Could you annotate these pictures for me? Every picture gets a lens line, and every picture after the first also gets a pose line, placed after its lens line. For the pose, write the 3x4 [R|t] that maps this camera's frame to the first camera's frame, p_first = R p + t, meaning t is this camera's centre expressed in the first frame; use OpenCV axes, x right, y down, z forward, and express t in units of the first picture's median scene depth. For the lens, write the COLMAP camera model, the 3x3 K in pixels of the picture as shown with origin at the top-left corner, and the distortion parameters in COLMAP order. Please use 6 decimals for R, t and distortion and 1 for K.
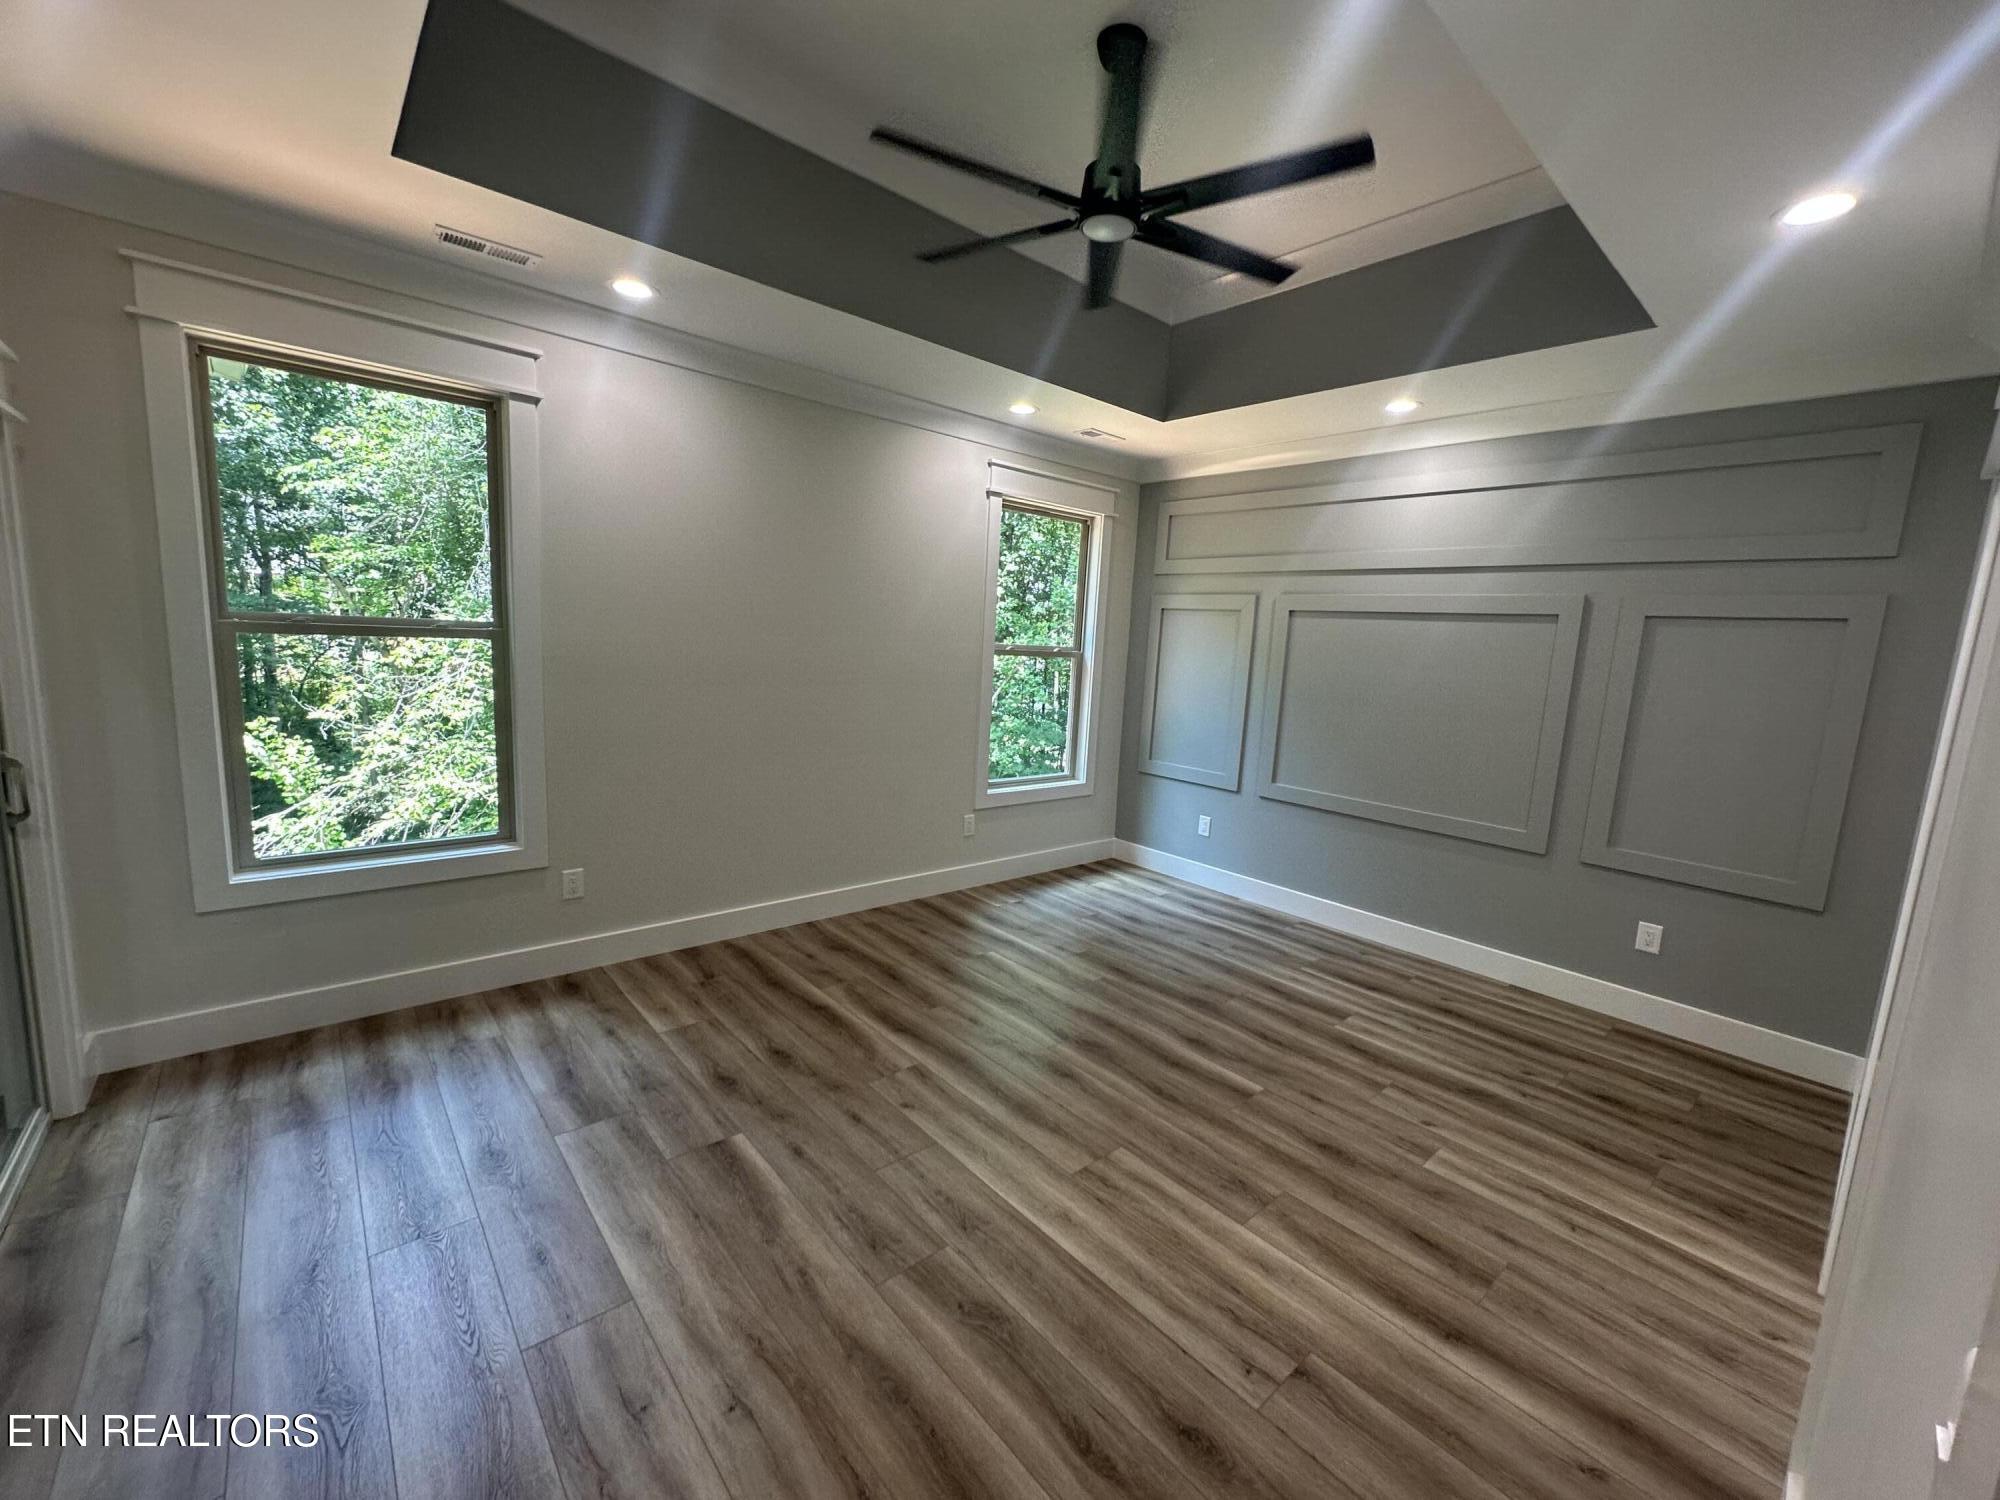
lens RADIAL K [[794.9, 0, 1003.1], [0, 794.9, 748.6], [0, 0, 1]] dist [-0.003614, -0.000411]
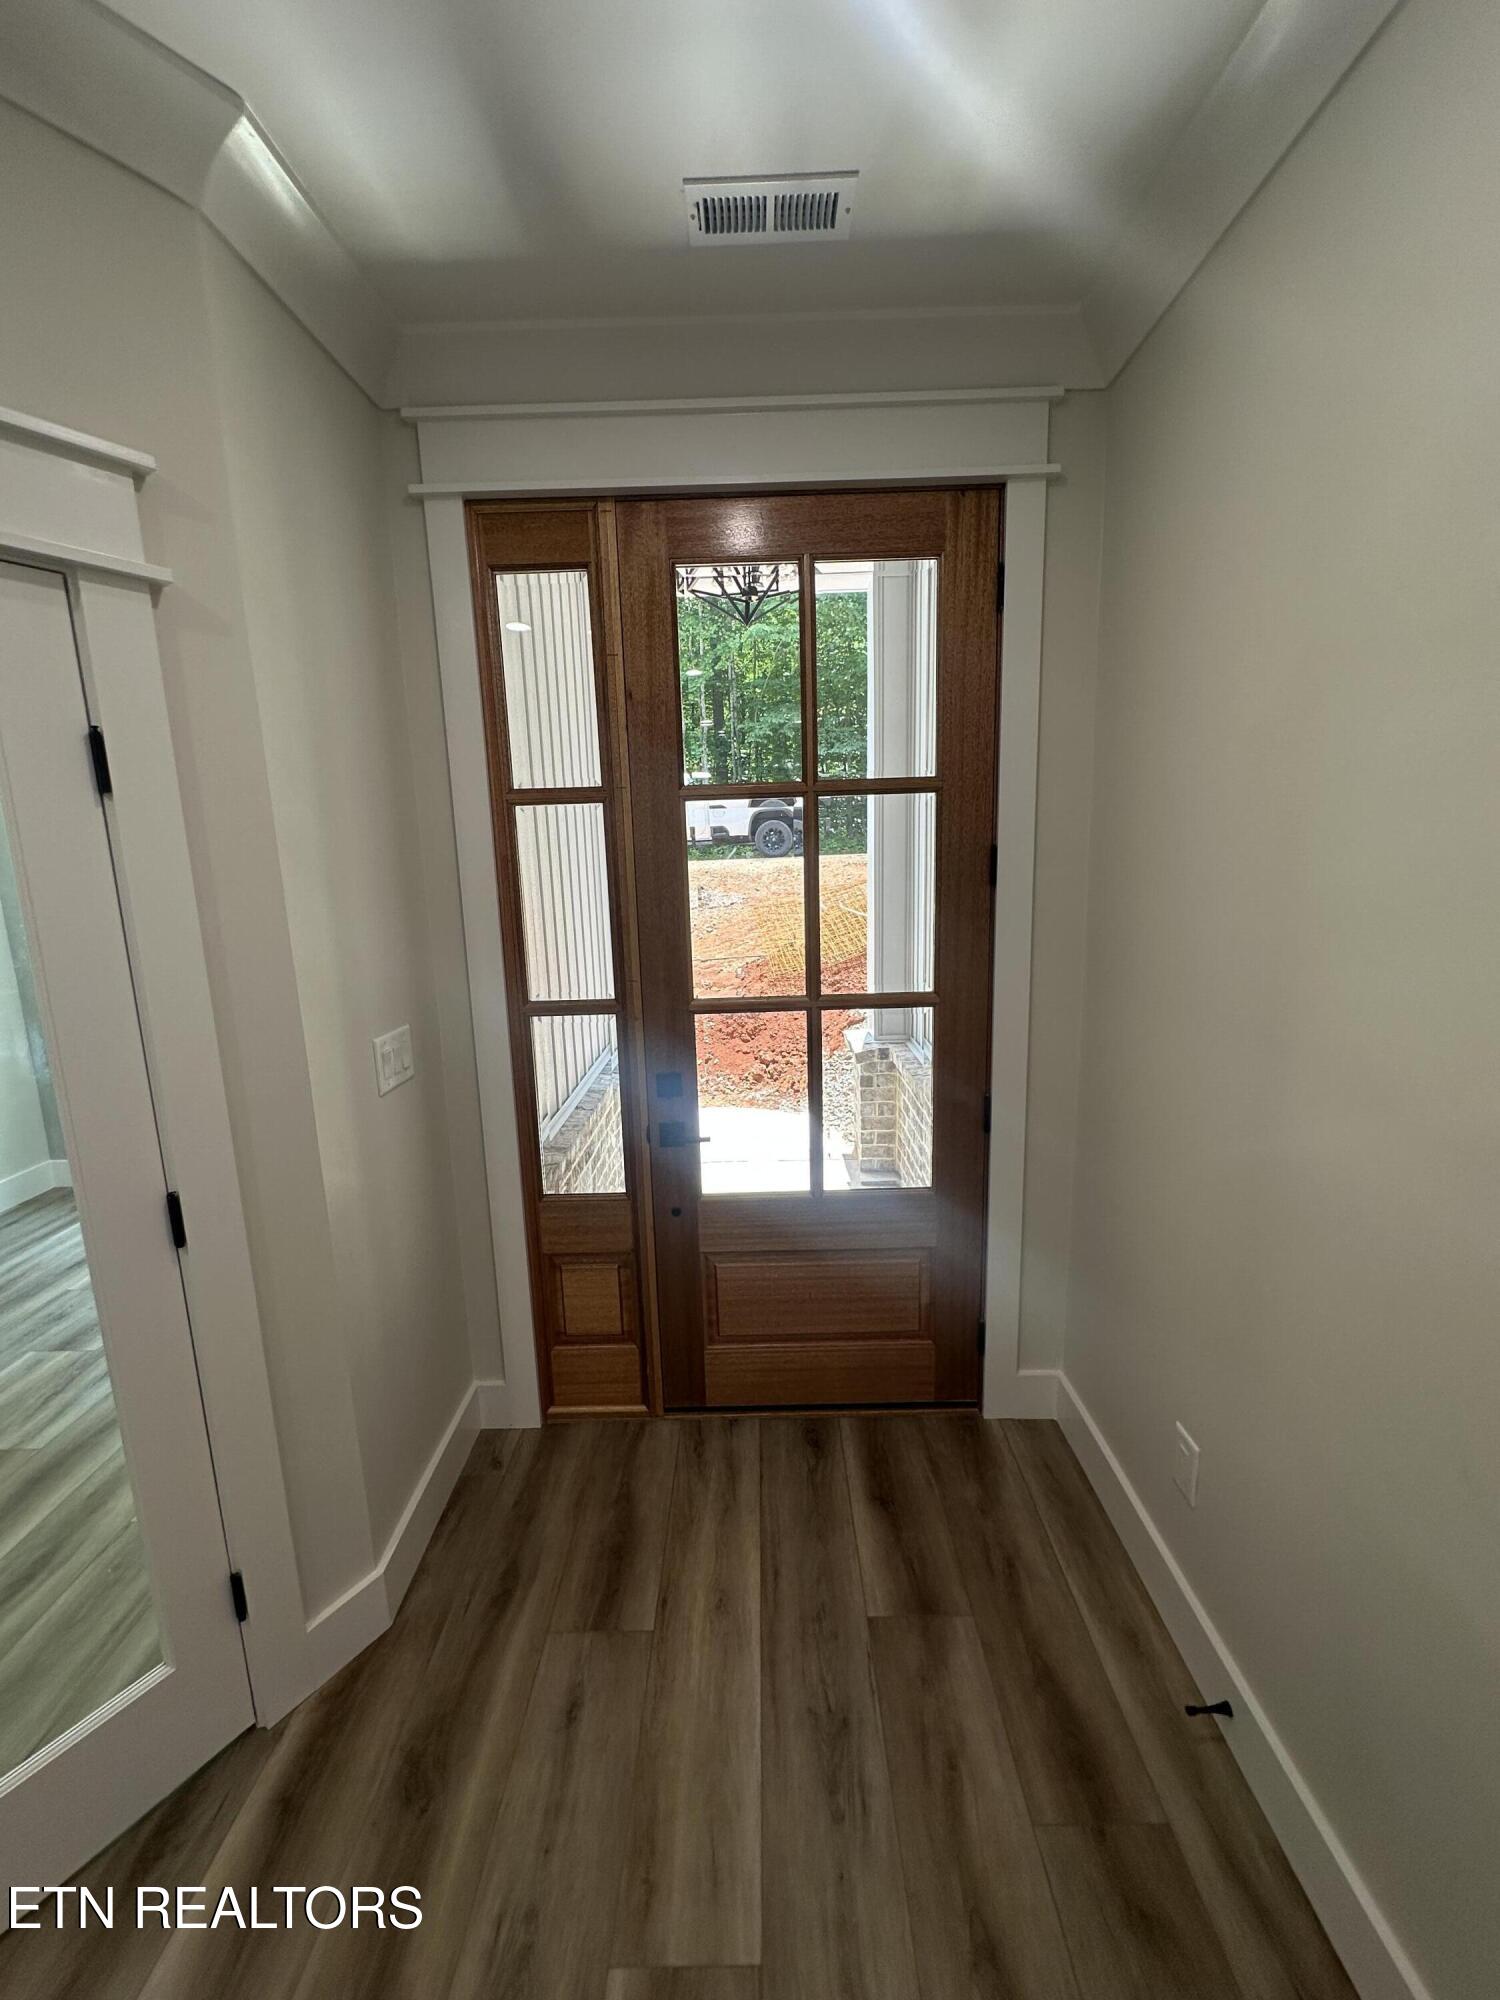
lens RADIAL K [[794.9, 0, 746.6], [0, 794.9, 995.9], [0, 0, 1]] dist [-0.003614, -0.000411]
pose [[-0.748713, -0.146022, 0.646612, -0.300196], [0.080840, 0.948044, 0.307698, -0.126221], [-0.657947, 0.282649, -0.698008, 1.270257]]
